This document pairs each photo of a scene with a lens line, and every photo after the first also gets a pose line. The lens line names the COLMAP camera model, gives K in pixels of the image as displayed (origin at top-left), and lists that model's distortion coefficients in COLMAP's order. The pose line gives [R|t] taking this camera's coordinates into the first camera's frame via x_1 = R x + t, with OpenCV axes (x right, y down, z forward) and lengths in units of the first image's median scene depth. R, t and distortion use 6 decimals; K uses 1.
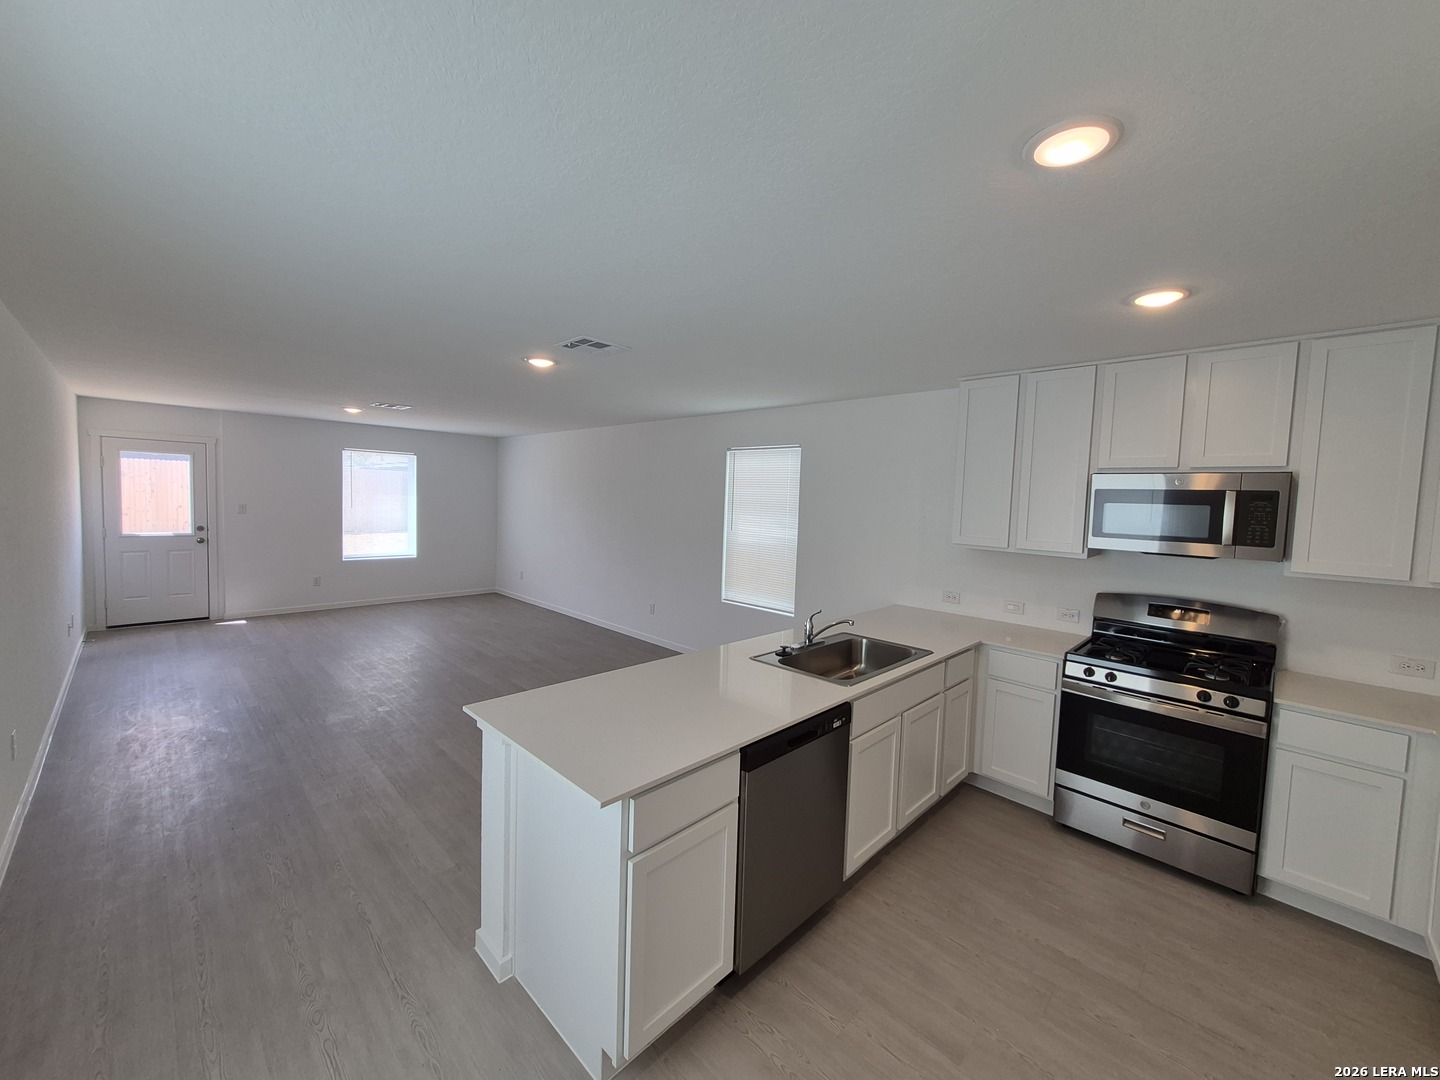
lens RADIAL K [[570.3, 0, 727.6], [0, 570.3, 534.4], [0, 0, 1]] dist [0.013462, -0.000195]
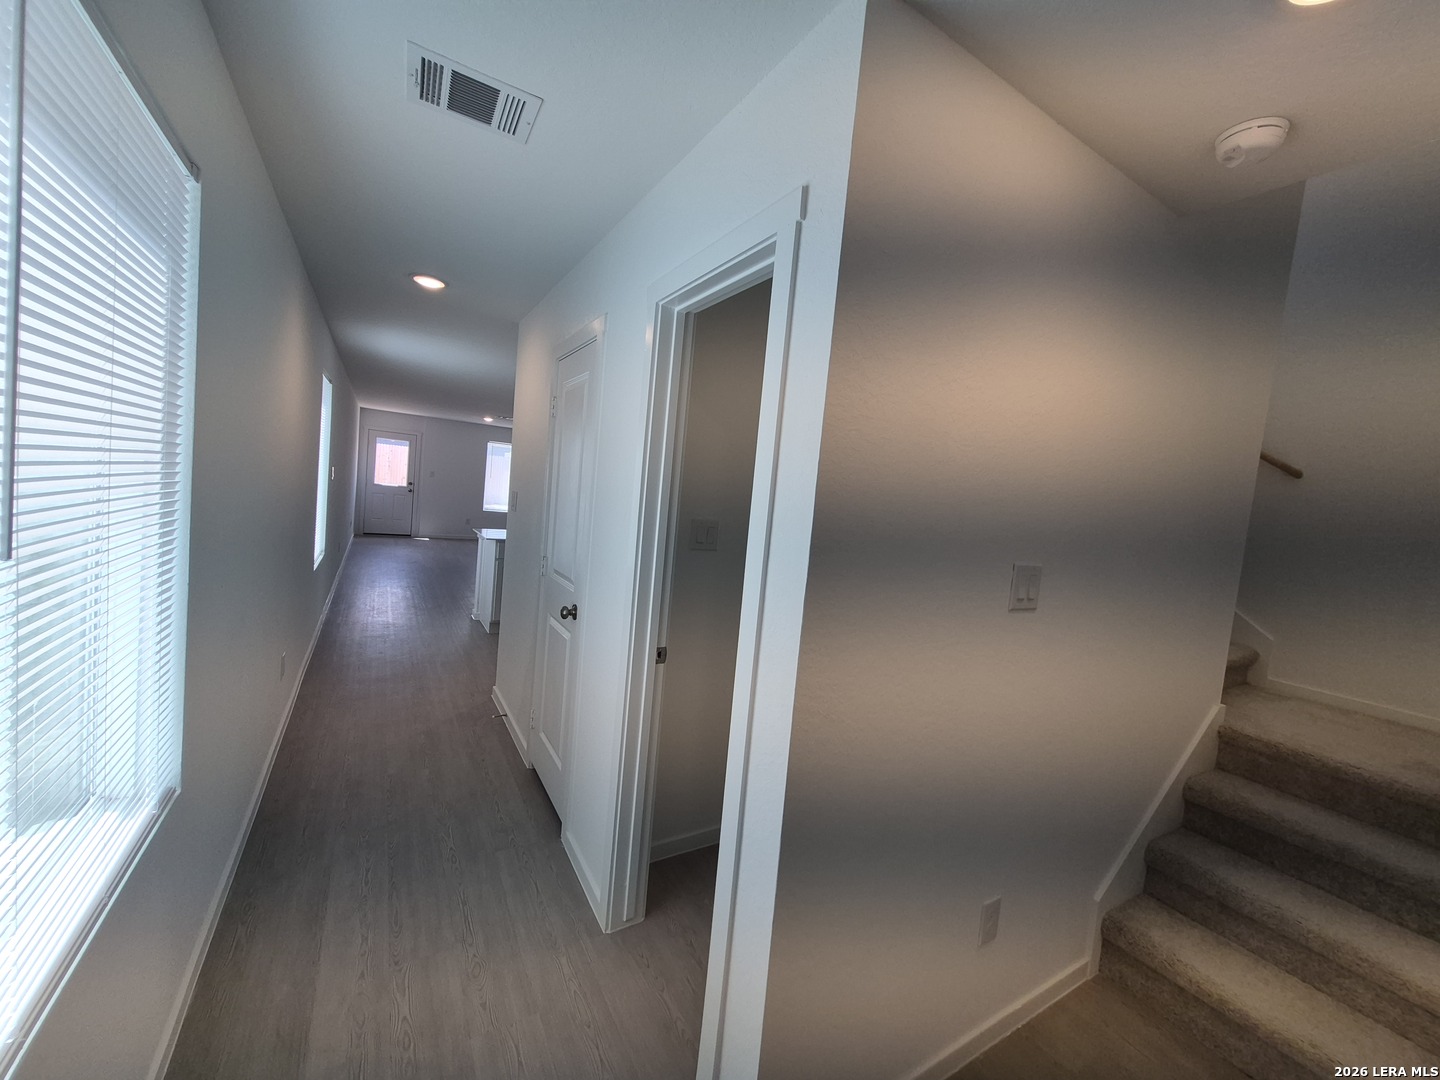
lens RADIAL K [[570.3, 0, 727.6], [0, 570.3, 534.4], [0, 0, 1]] dist [0.013462, -0.000195]
pose [[0.968183, 0.076461, -0.238275, 0.438302], [-0.081613, 0.996594, -0.011817, 0.085102], [0.236559, 0.030888, 0.971126, -0.450892]]
